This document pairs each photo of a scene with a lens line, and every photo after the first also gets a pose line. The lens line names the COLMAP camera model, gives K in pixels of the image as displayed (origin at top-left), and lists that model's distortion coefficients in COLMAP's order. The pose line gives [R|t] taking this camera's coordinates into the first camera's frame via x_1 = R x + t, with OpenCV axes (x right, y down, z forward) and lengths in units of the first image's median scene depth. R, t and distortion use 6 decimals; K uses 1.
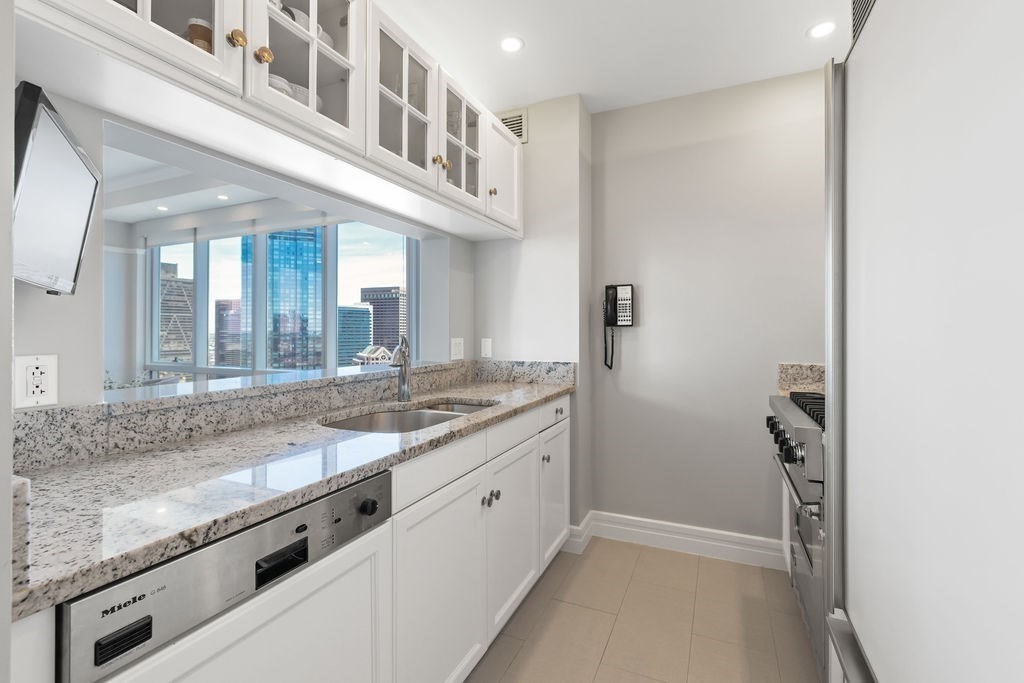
lens RADIAL K [[449.7, 0, 516.5], [0, 449.7, 328.7], [0, 0, 1]] dist [0.000250, 0.000126]
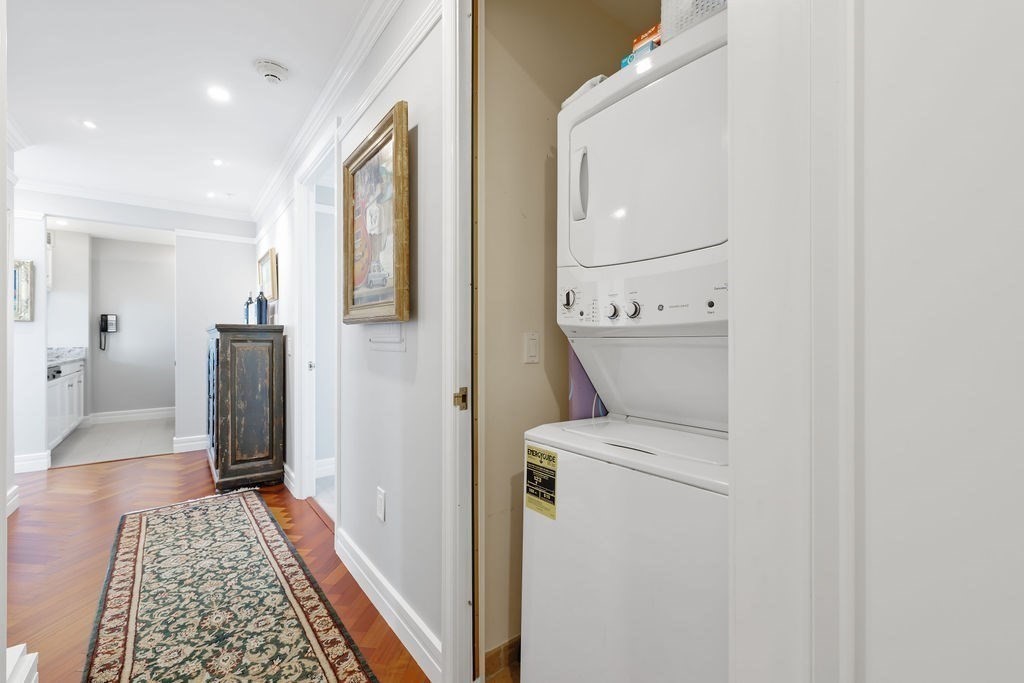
lens RADIAL K [[431.4, 0, 510.0], [0, 431.4, 337.8], [0, 0, 1]] dist [0.000712, 0.000054]
pose [[0.474984, -0.002583, 0.879991, -0.780855], [-0.001745, 0.999991, 0.003877, 0.013315], [-0.879993, -0.003377, 0.474975, -1.969475]]
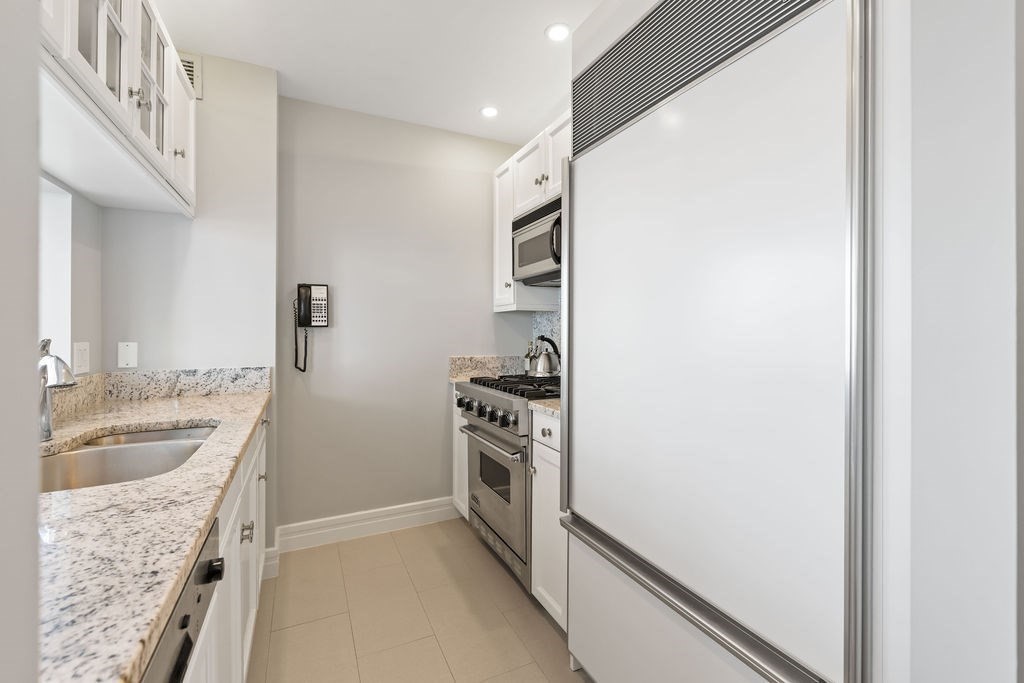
lens RADIAL K [[439.3, 0, 509.0], [0, 439.3, 329.8], [0, 0, 1]] dist [0.000245, 0.000041]
pose [[0.644617, 0.001943, 0.764503, -0.227710], [-0.003362, 0.999994, 0.000294, -0.000826], [-0.764498, -0.002759, 0.644620, 0.064782]]
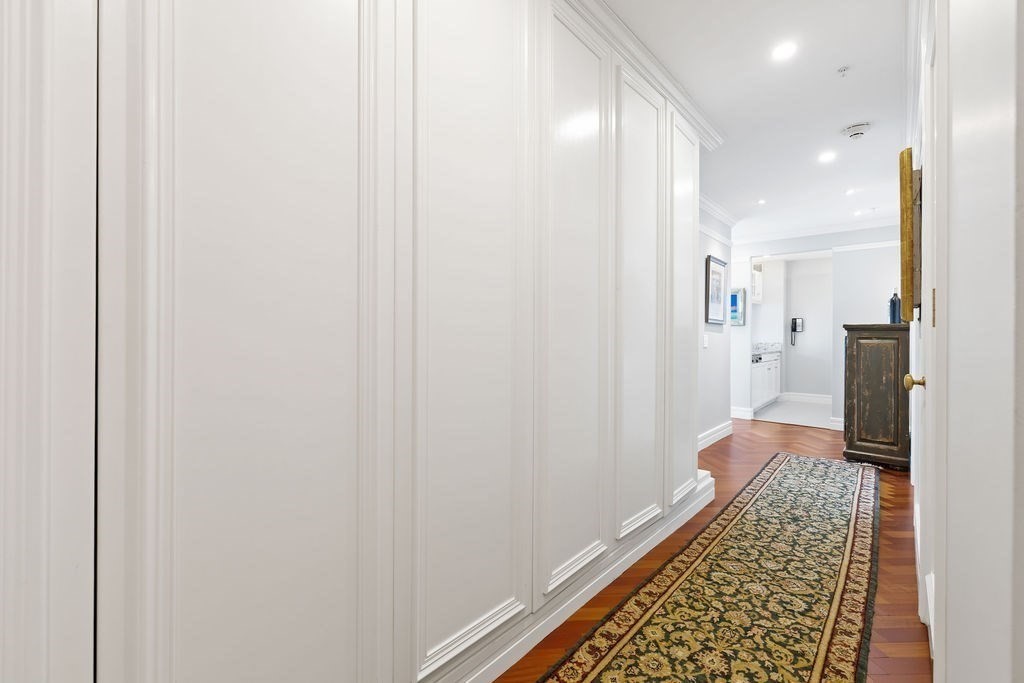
lens RADIAL K [[431.4, 0, 510.0], [0, 431.4, 337.8], [0, 0, 1]] dist [0.000712, 0.000054]
pose [[0.952710, 0.002054, -0.303873, -0.762579], [-0.000009, 0.999977, 0.006730, 0.017491], [0.303880, -0.006409, 0.952689, -2.465853]]
